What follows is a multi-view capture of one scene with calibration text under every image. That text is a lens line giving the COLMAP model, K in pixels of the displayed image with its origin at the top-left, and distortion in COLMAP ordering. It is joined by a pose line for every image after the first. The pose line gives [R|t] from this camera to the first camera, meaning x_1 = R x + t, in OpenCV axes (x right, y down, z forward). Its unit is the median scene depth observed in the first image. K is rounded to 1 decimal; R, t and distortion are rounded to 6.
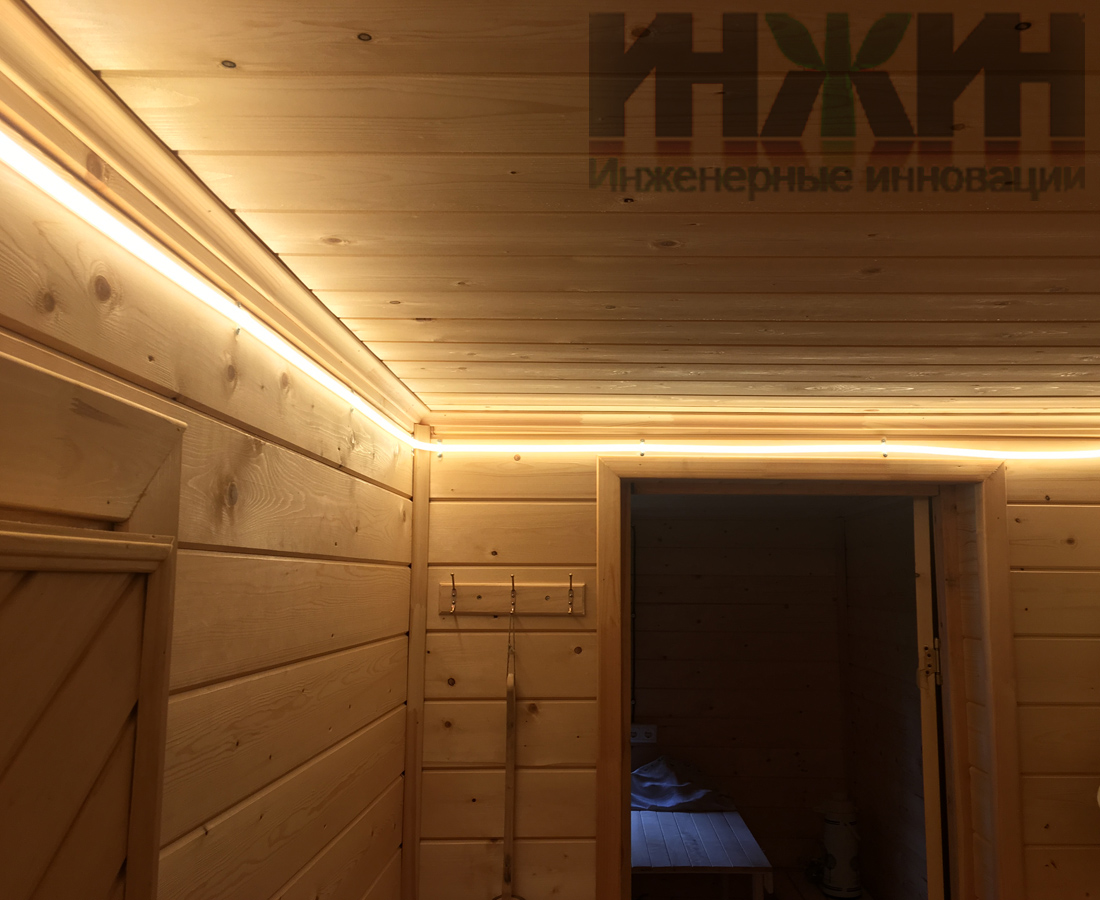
lens RADIAL K [[1023.5, 0, 557.3], [0, 1023.5, 453.9], [0, 0, 1]] dist [-0.003190, 0.000000]
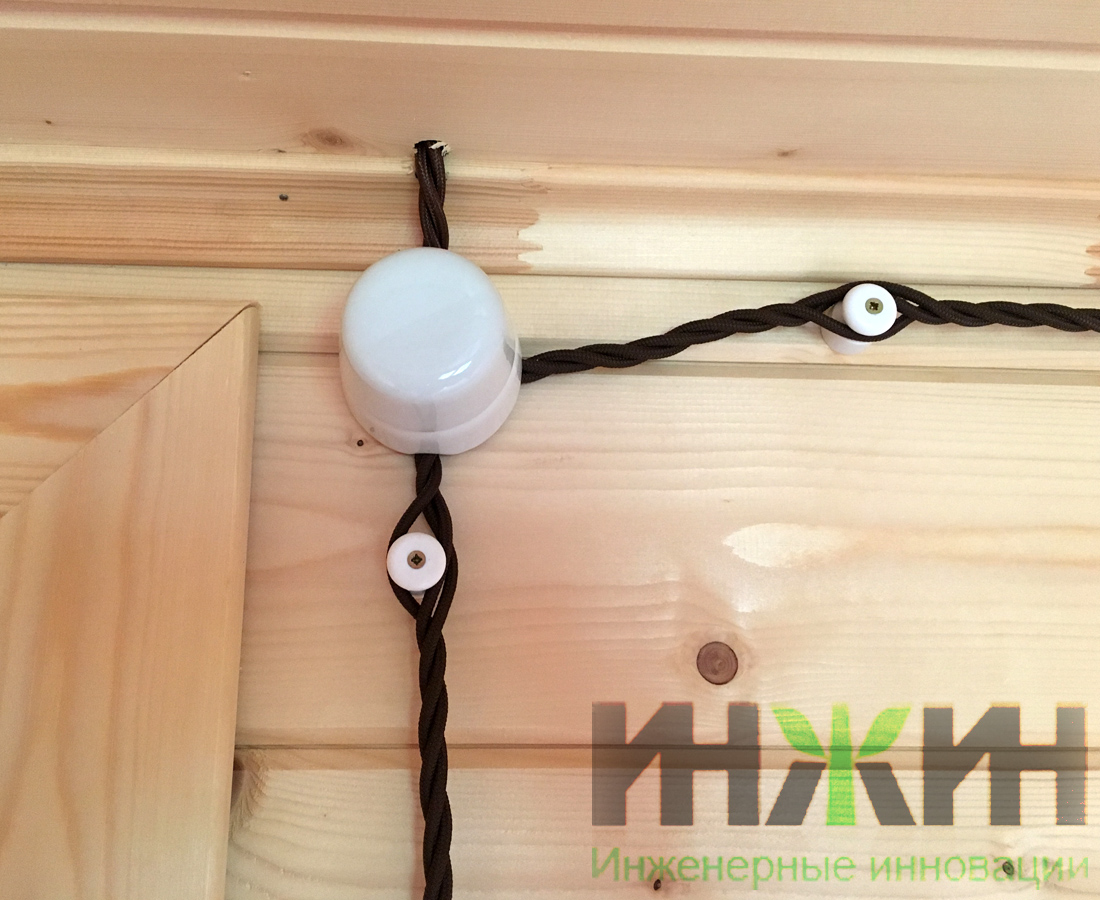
lens RADIAL K [[1023.5, 0, 553.6], [0, 1023.5, 451.7], [0, 0, 1]] dist [-0.003190, 0.000000]
pose [[0.999932, 0.002561, 0.011353, -0.018235], [-0.002642, 0.999972, 0.007070, -0.681284], [-0.011334, -0.007099, 0.999911, 0.008577]]
